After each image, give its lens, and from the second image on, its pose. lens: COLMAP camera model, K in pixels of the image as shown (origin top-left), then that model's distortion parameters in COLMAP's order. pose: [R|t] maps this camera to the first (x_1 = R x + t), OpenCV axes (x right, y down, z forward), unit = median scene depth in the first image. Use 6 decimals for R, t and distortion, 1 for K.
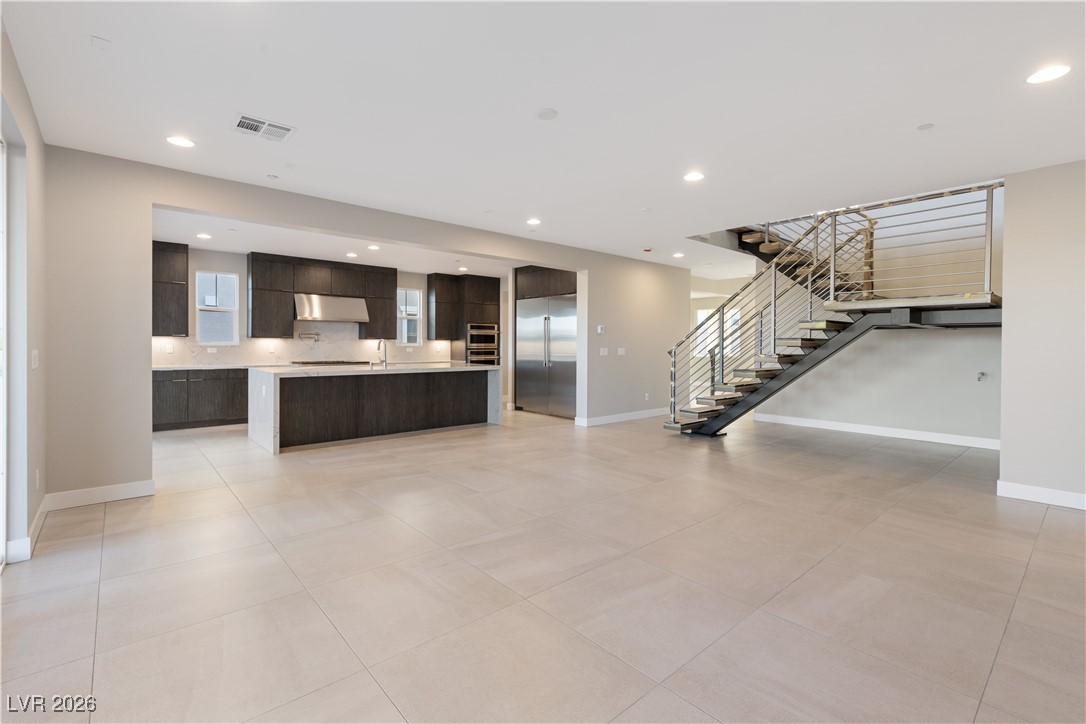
lens RADIAL K [[479.6, 0, 542.6], [0, 479.6, 349.2], [0, 0, 1]] dist [0.001295, -0.000167]
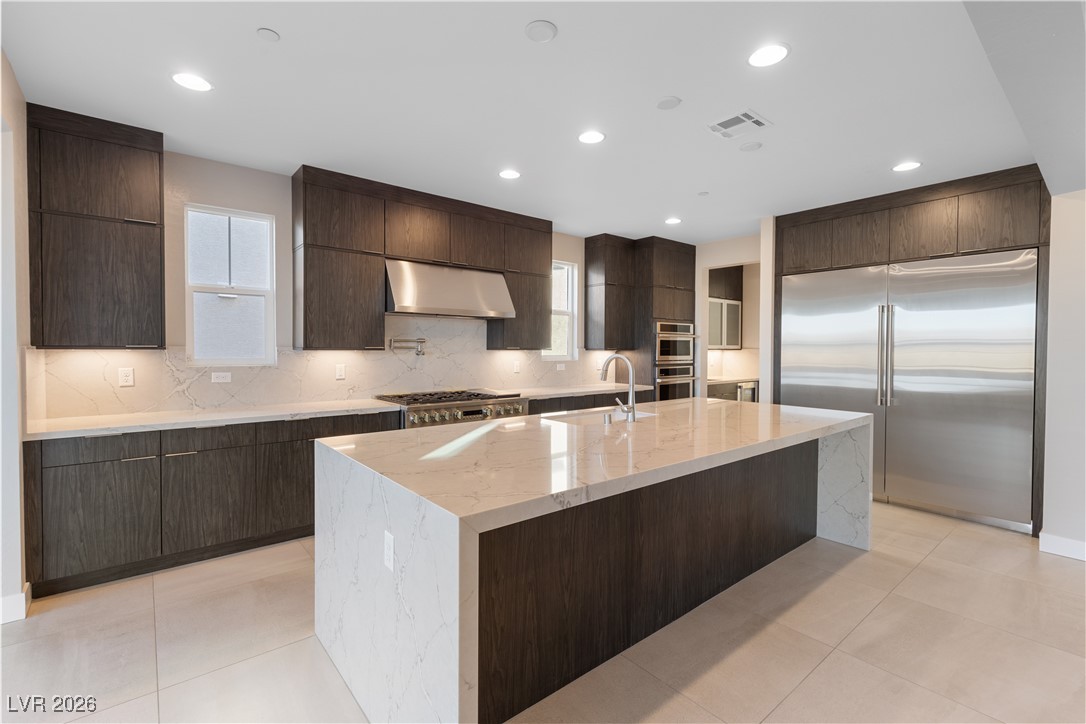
lens RADIAL K [[482.7, 0, 543.5], [0, 482.7, 356.7], [0, 0, 1]] dist [0.003240, -0.000018]
pose [[0.999486, 0.000281, -0.032048, -0.305234], [0.000039, 0.999950, 0.009988, -0.018612], [0.032049, -0.009984, 0.999436, 0.457450]]
